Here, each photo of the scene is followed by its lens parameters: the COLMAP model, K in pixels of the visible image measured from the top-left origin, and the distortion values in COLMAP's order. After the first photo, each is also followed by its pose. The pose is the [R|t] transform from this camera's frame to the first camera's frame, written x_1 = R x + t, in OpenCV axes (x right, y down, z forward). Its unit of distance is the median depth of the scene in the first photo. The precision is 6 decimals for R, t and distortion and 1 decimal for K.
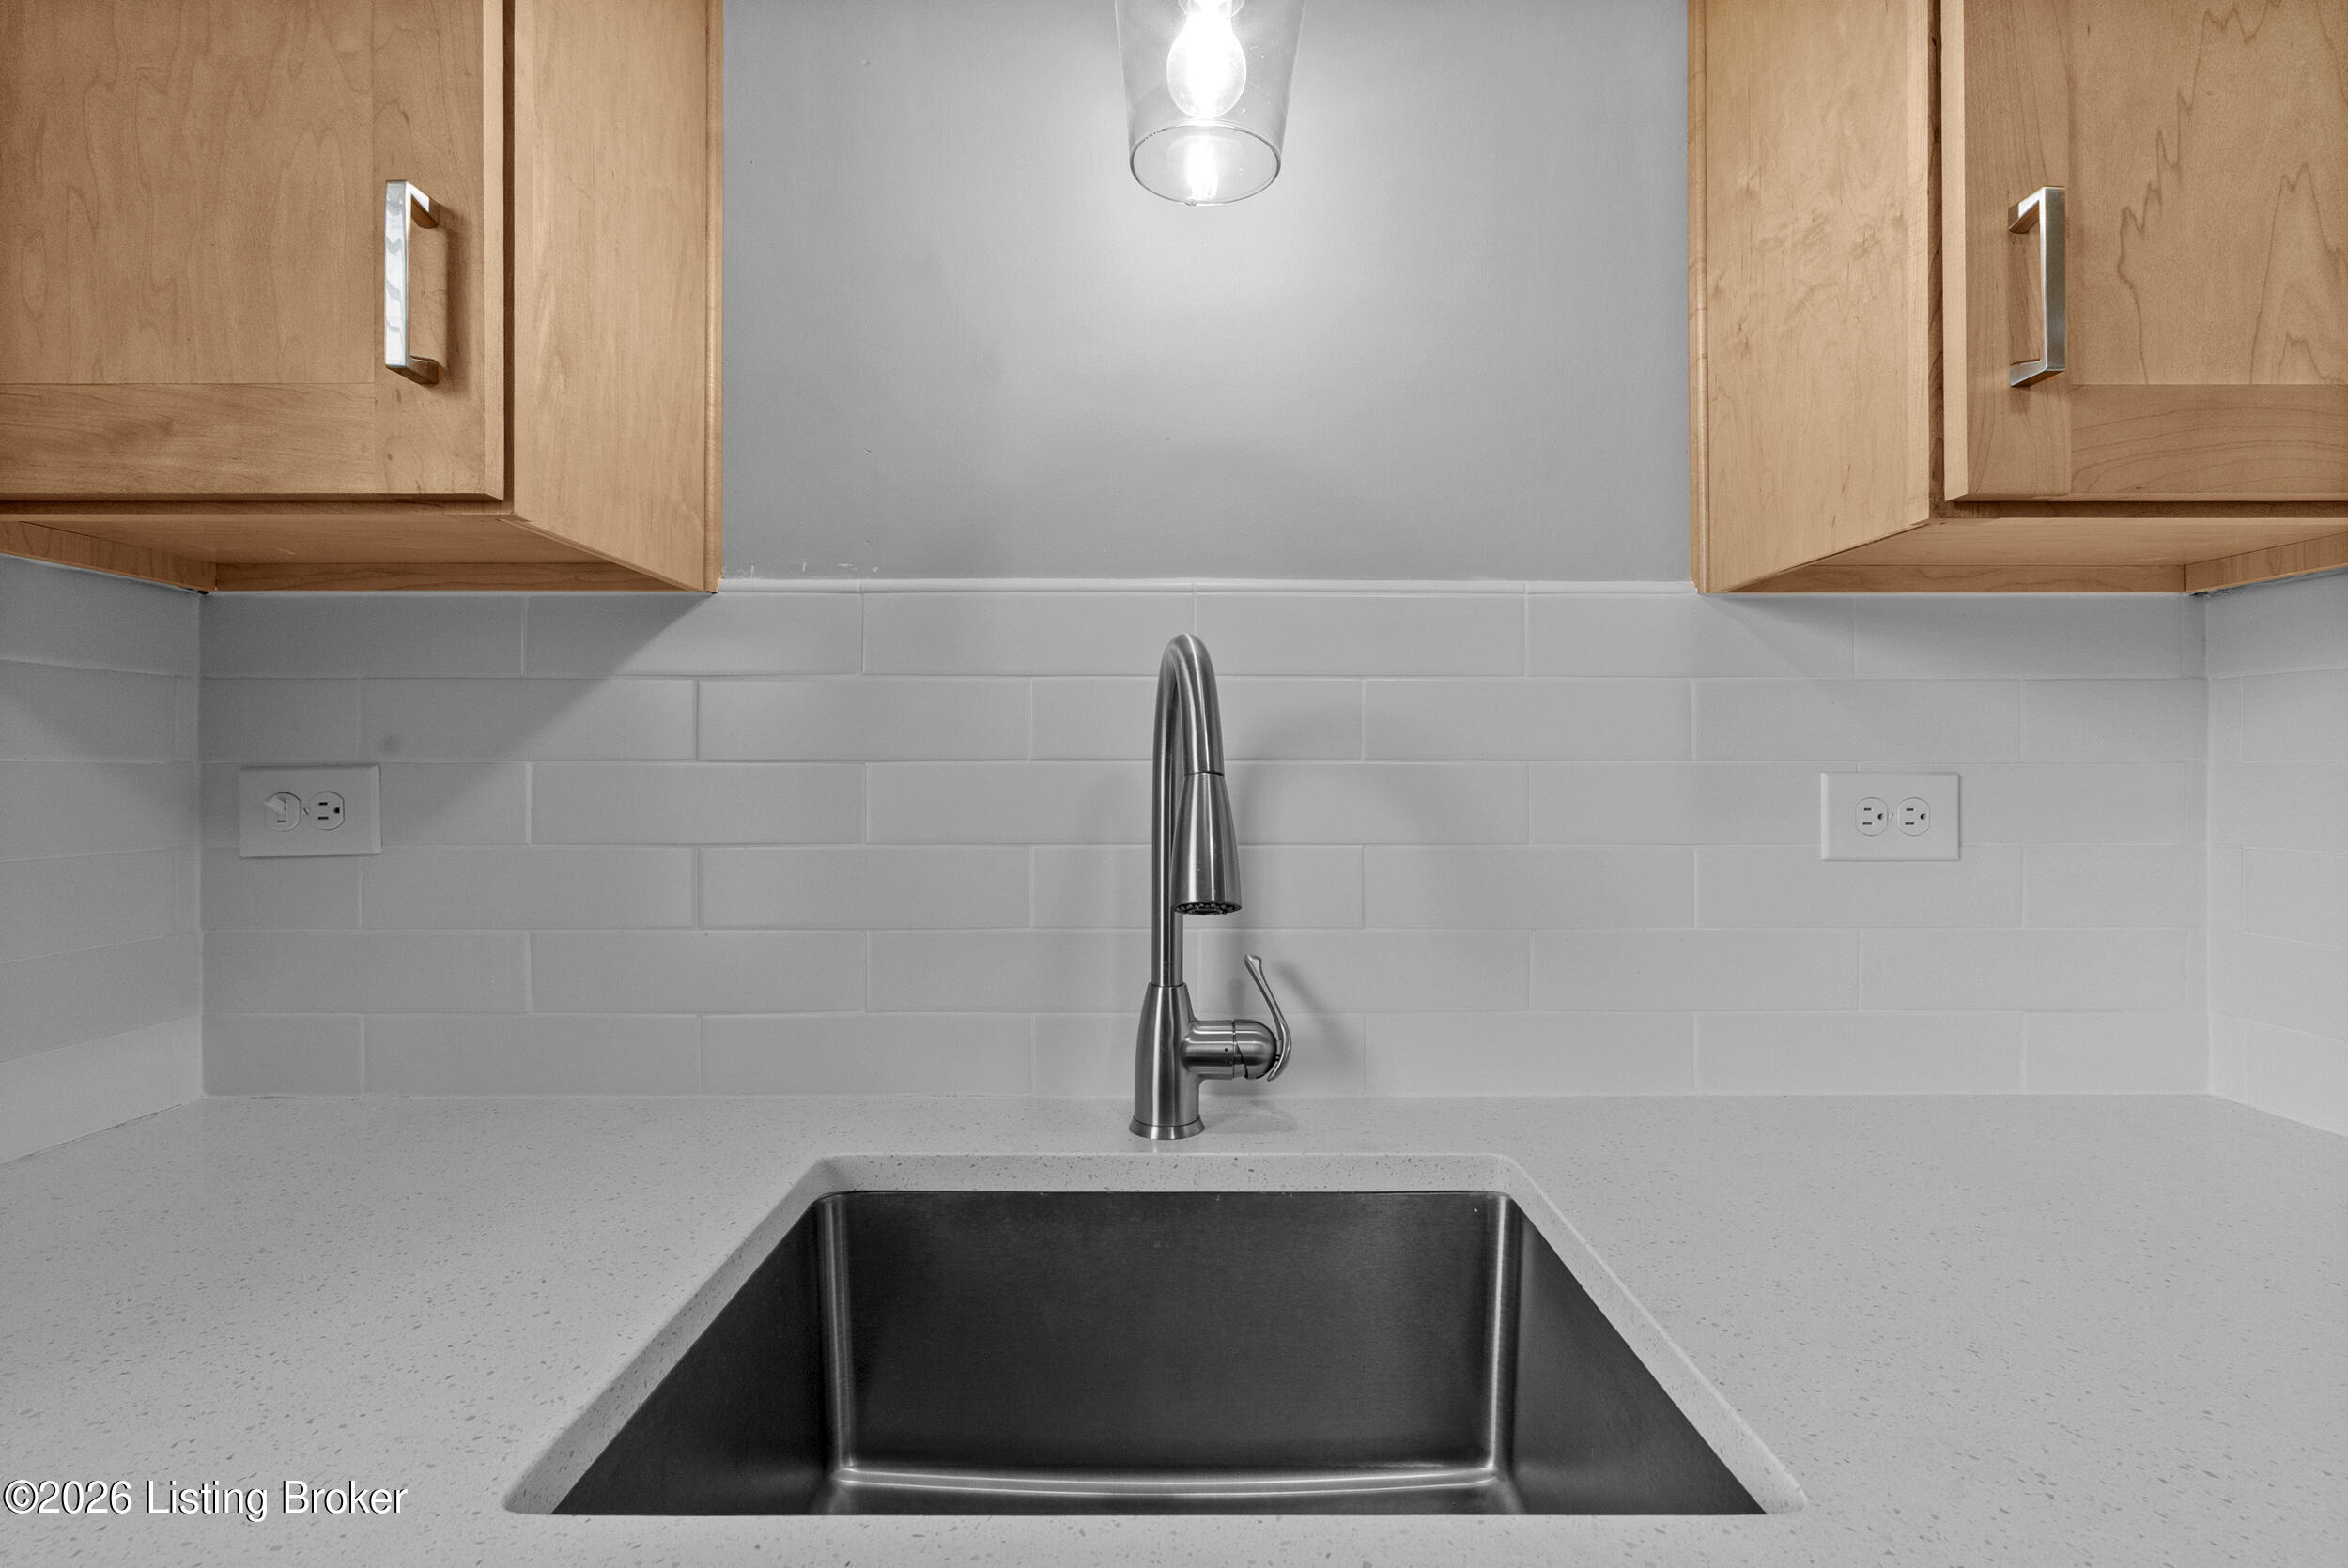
lens RADIAL K [[1055.0, 0, 1180.0], [0, 1055.0, 774.1], [0, 0, 1]] dist [-0.001695, 0.000501]
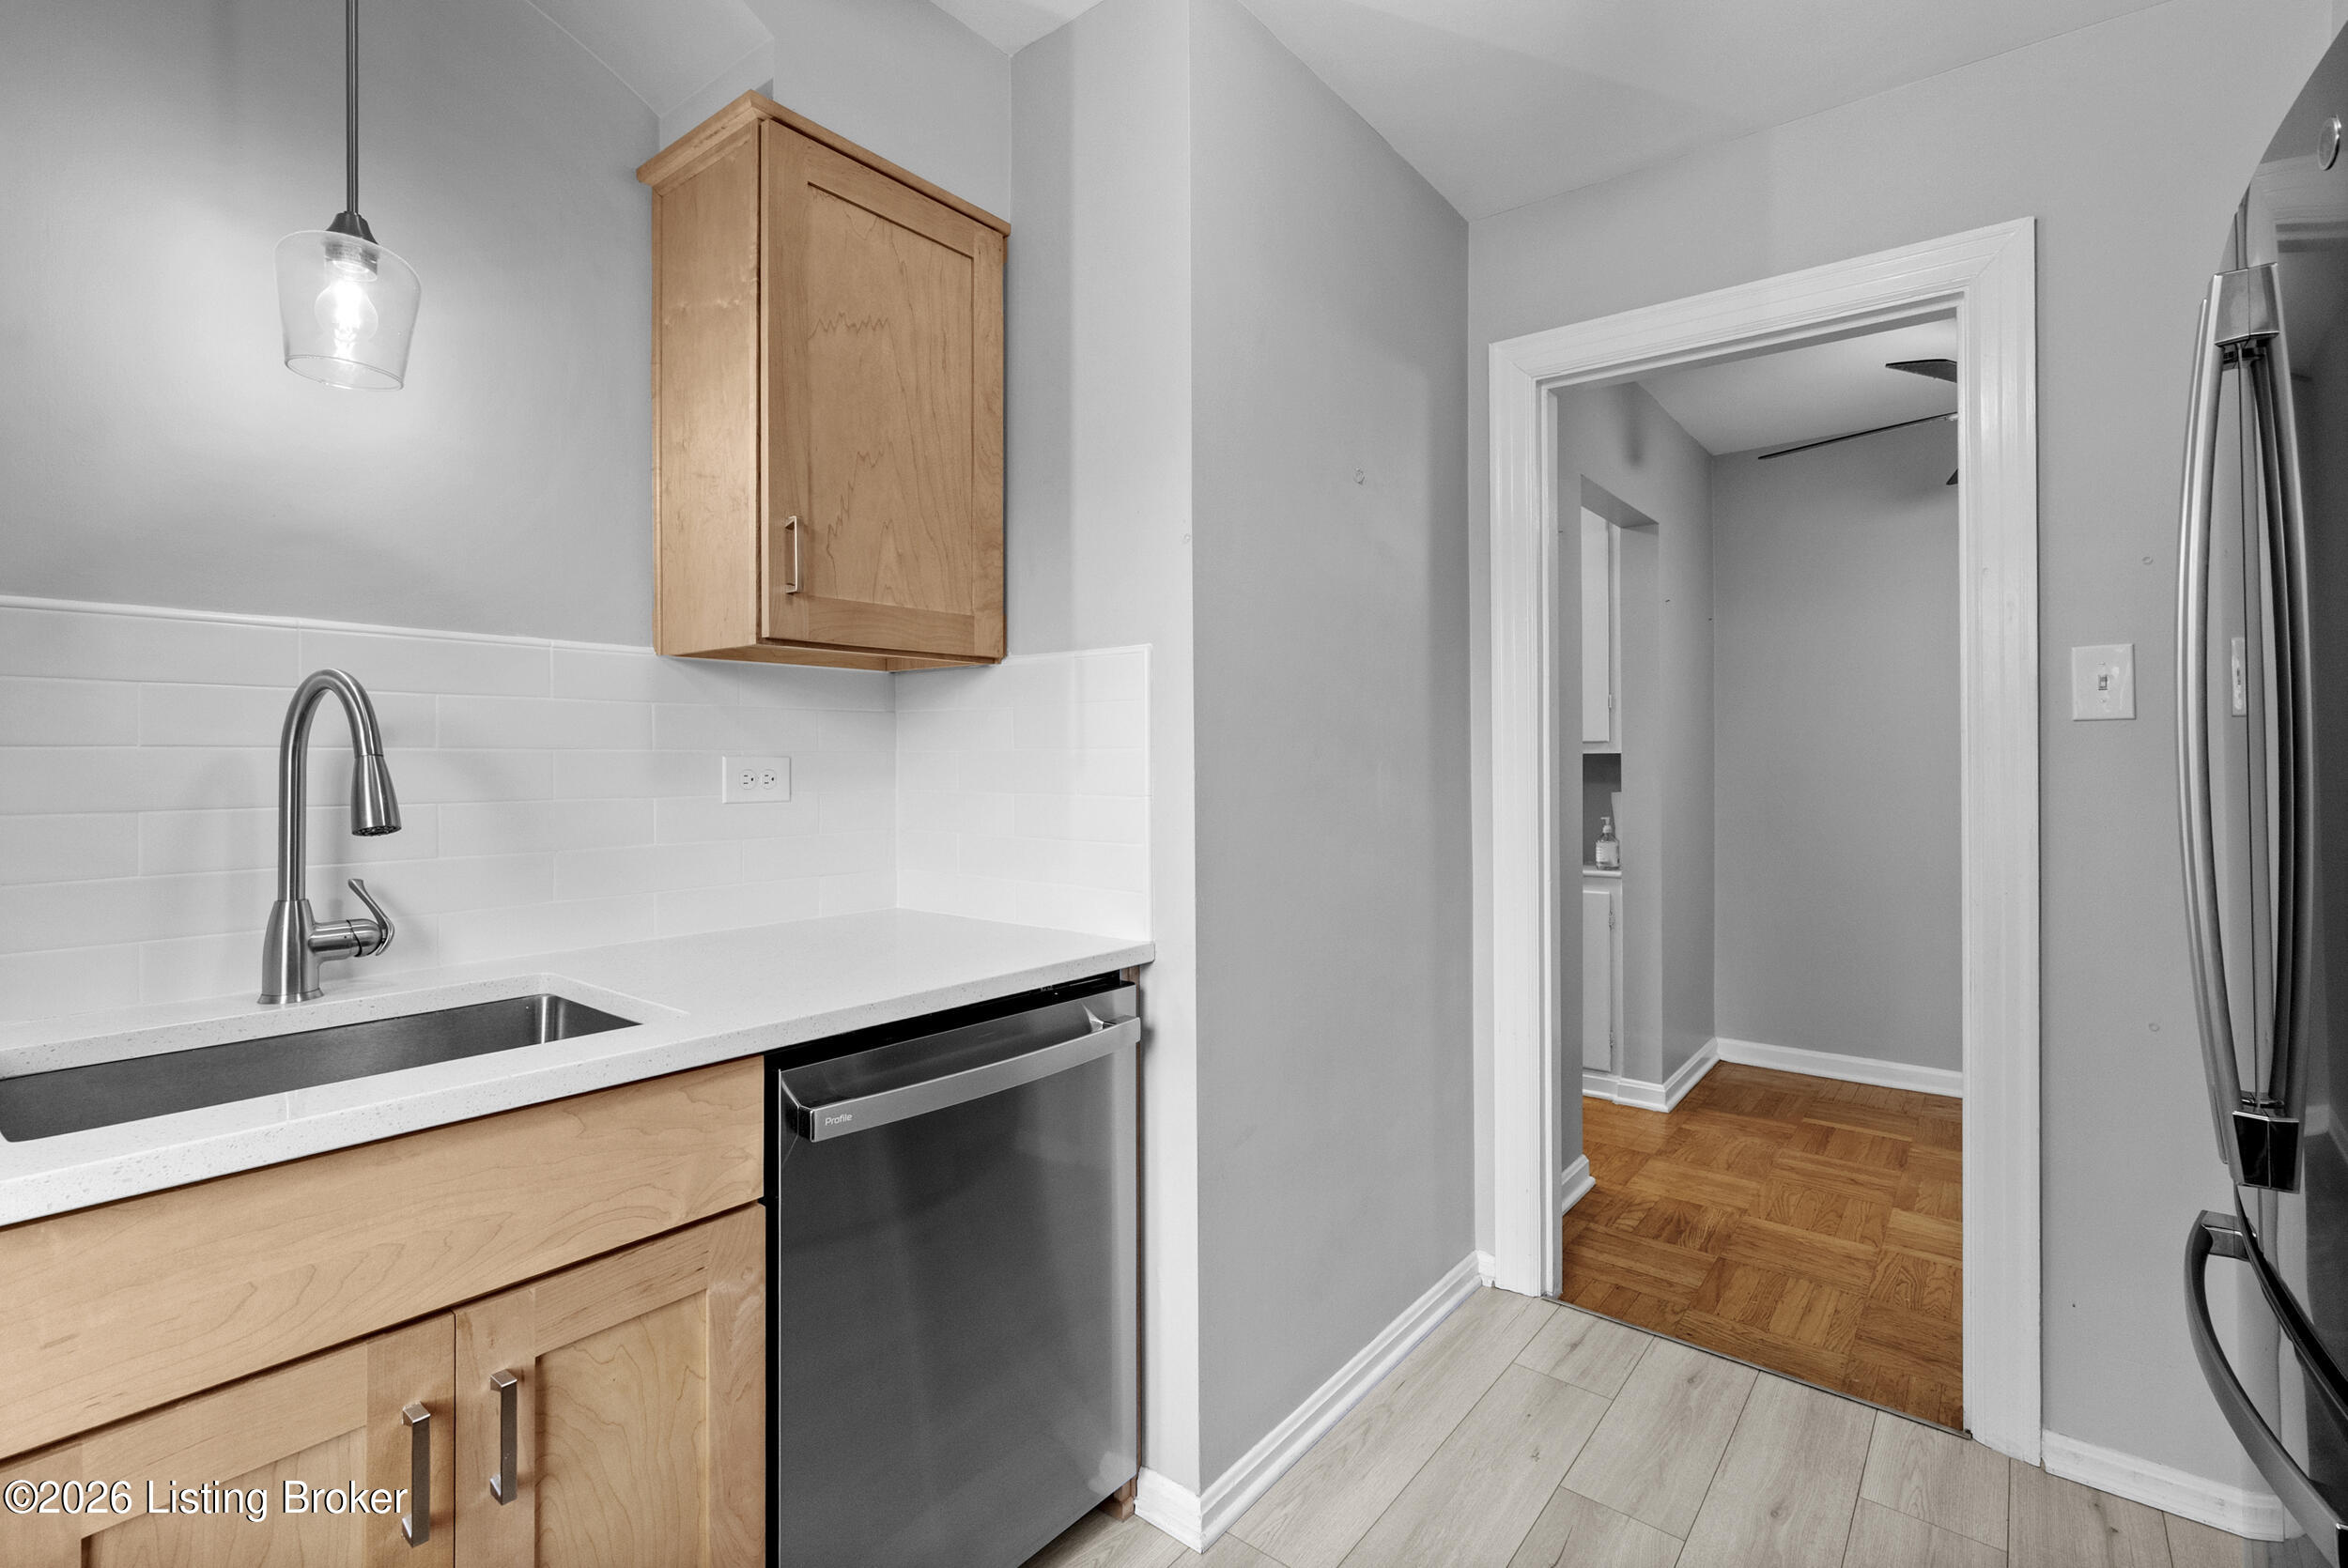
lens RADIAL K [[1076.4, 0, 1175.4], [0, 1076.4, 751.2], [0, 0, 1]] dist [0.002076, 0.000650]
pose [[0.622431, 0.004217, 0.782663, -0.431361], [0.003581, 0.999960, -0.008235, 0.009050], [-0.782667, 0.007928, 0.622391, -0.913010]]
